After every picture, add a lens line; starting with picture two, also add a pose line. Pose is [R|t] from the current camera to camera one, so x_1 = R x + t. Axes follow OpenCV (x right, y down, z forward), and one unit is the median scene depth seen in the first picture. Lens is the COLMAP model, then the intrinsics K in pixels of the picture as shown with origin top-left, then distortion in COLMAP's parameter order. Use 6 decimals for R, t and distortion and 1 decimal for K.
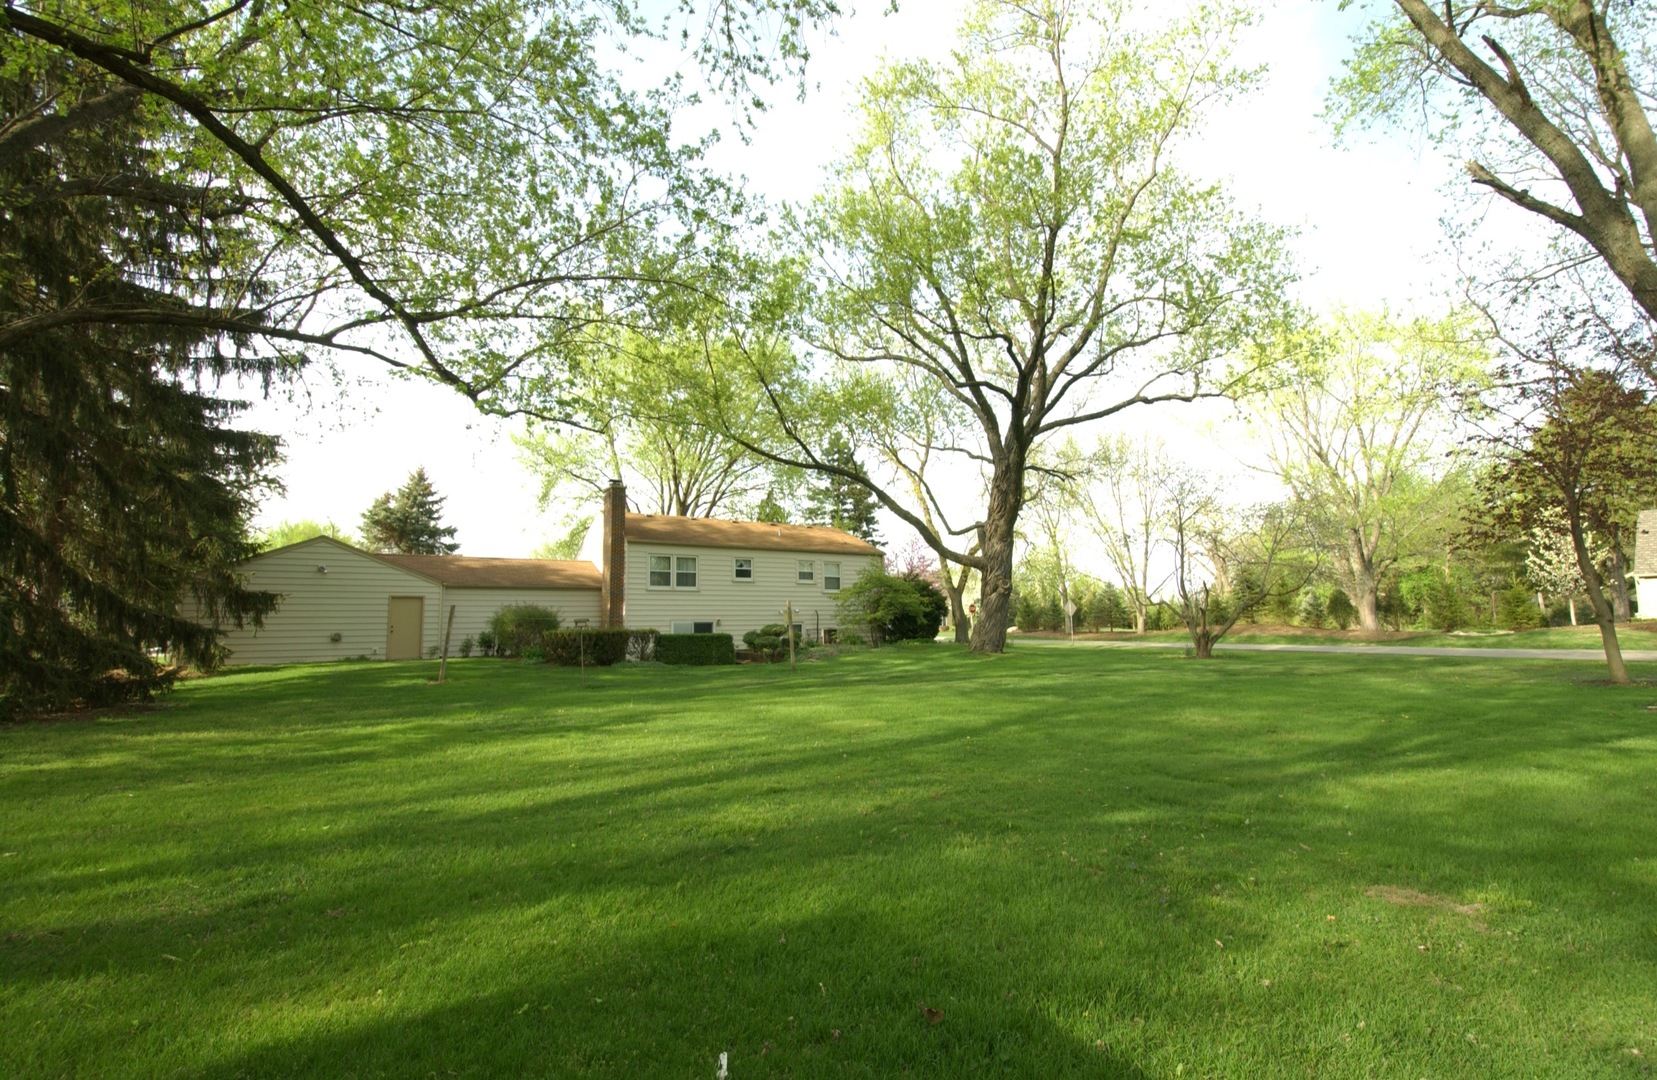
lens RADIAL K [[711.4, 0, 829.2], [0, 711.4, 545.9], [0, 0, 1]] dist [0.013082, -0.021674]
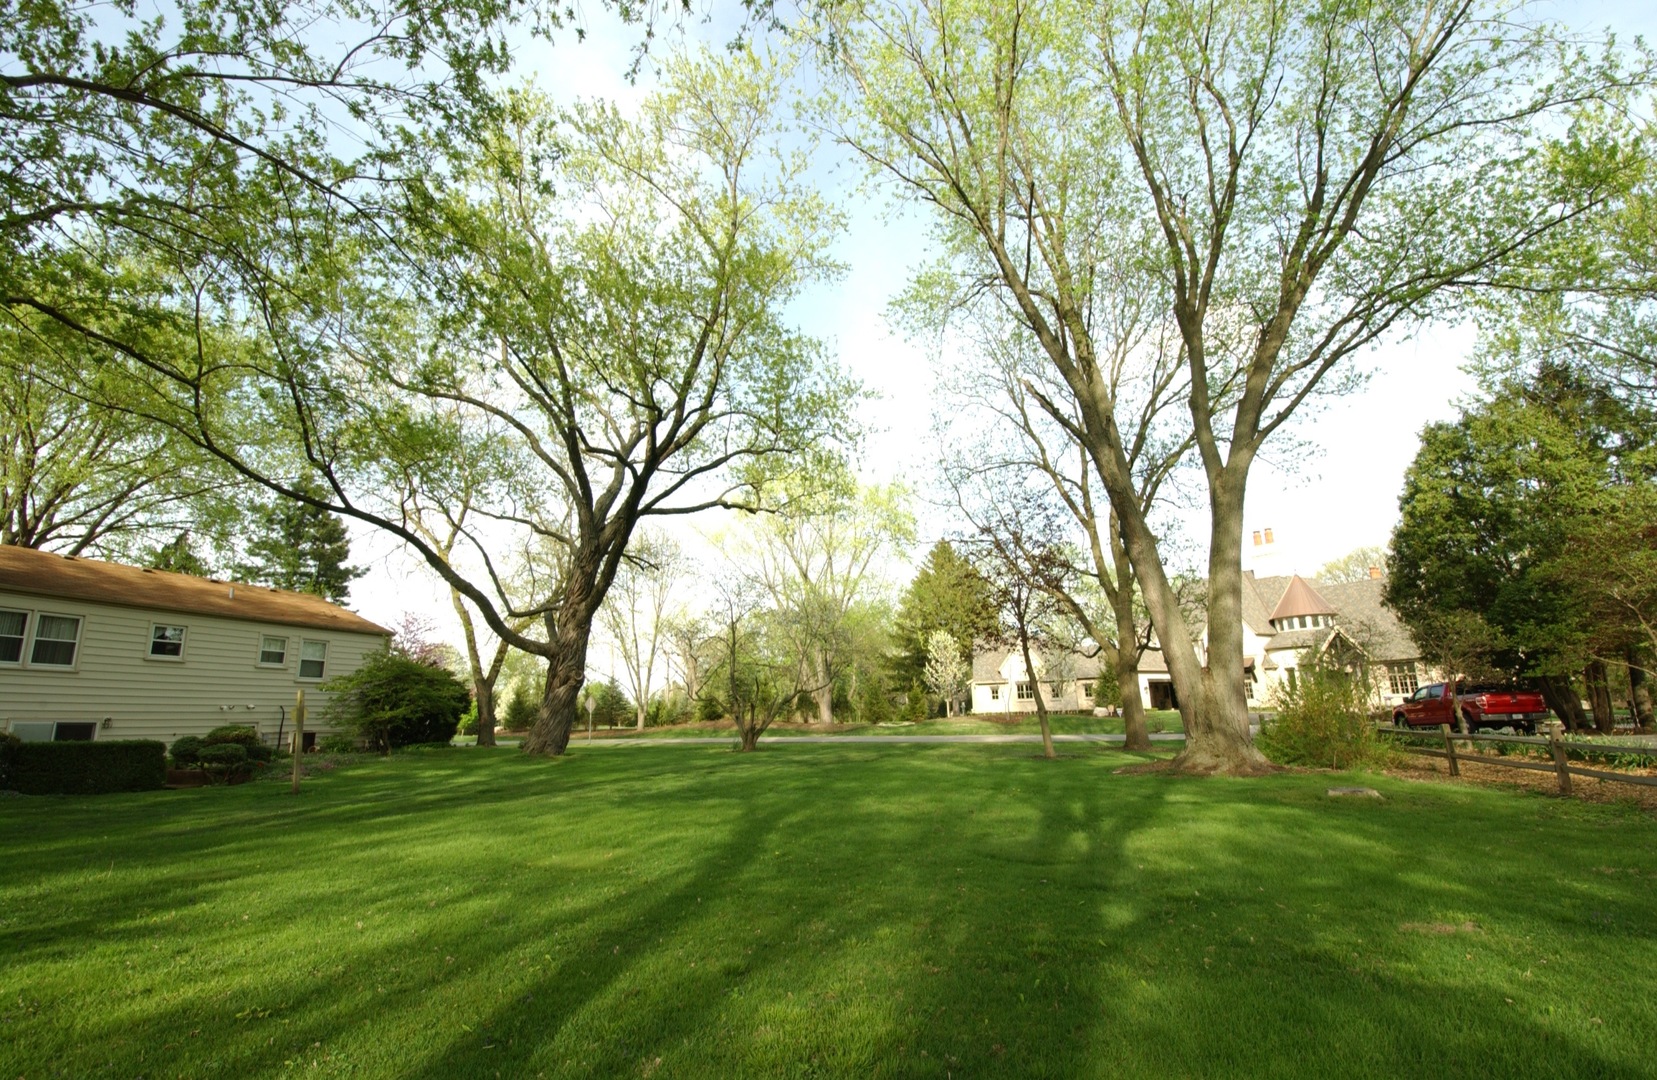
lens RADIAL K [[711.4, 0, 829.2], [0, 711.4, 545.9], [0, 0, 1]] dist [0.013082, -0.021674]
pose [[0.741989, 0.147027, 0.654091, -0.105822], [-0.057530, 0.986021, -0.156377, 0.011864], [-0.667939, 0.078400, 0.740075, 0.091409]]
